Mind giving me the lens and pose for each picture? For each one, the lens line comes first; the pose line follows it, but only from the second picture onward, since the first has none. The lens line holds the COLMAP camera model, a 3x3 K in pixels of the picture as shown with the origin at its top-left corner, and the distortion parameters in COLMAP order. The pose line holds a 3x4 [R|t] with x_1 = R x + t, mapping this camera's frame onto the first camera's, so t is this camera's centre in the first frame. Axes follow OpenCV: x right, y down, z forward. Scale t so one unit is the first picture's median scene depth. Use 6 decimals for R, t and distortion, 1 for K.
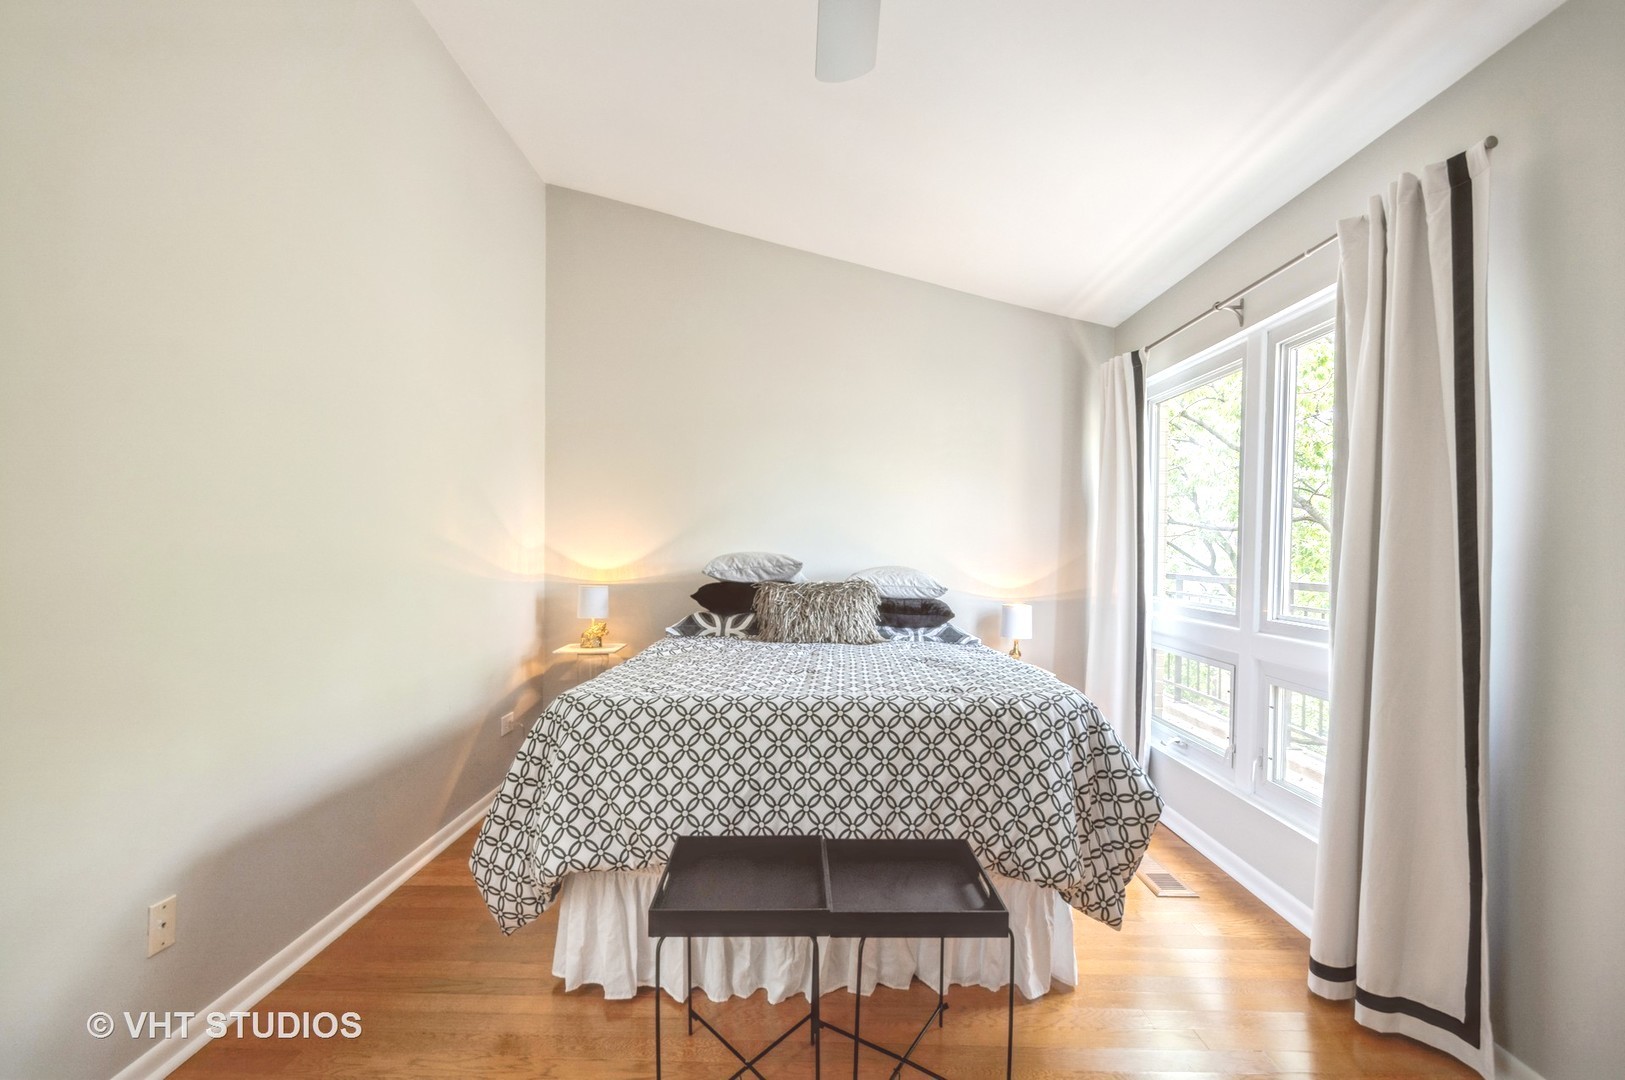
lens RADIAL K [[726.9, 0, 812.3], [0, 726.9, 550.5], [0, 0, 1]] dist [0.013805, -0.022646]
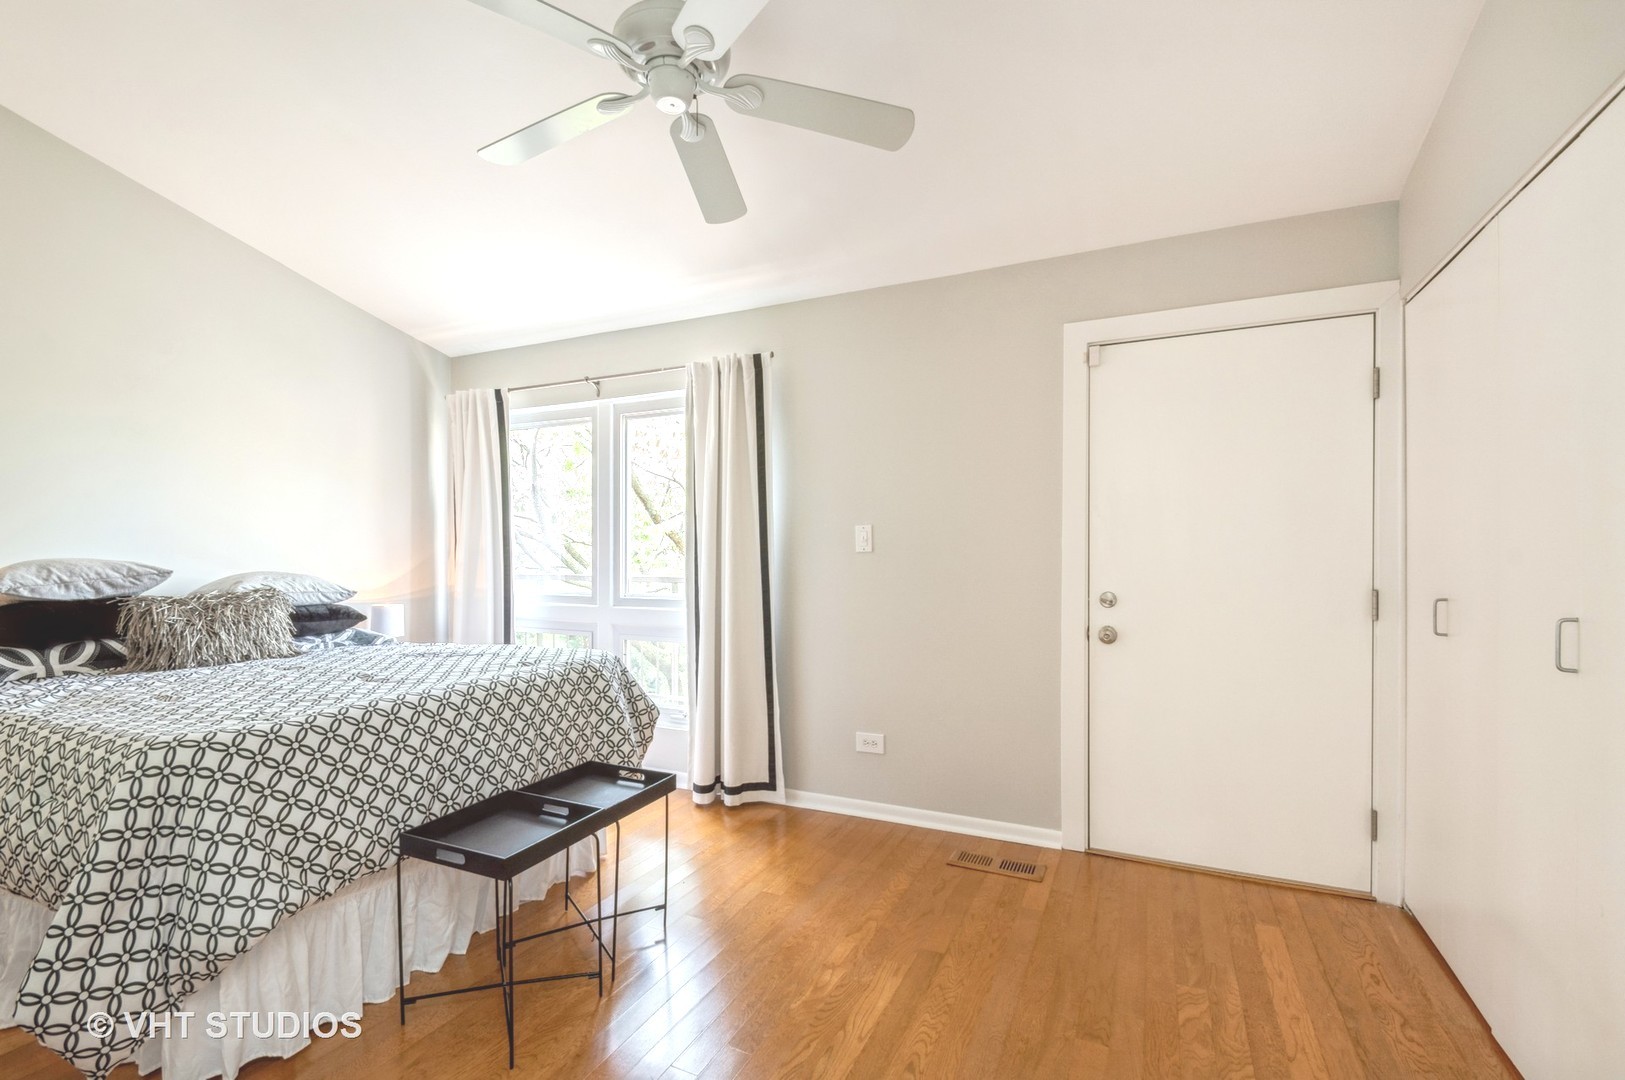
lens RADIAL K [[727.6, 0, 806.9], [0, 727.6, 555.3], [0, 0, 1]] dist [-0.001356, -0.000183]
pose [[0.404877, -0.013095, 0.914278, -0.500716], [0.006065, 0.999914, 0.011636, -0.005780], [-0.914351, 0.000834, 0.404921, 0.030661]]
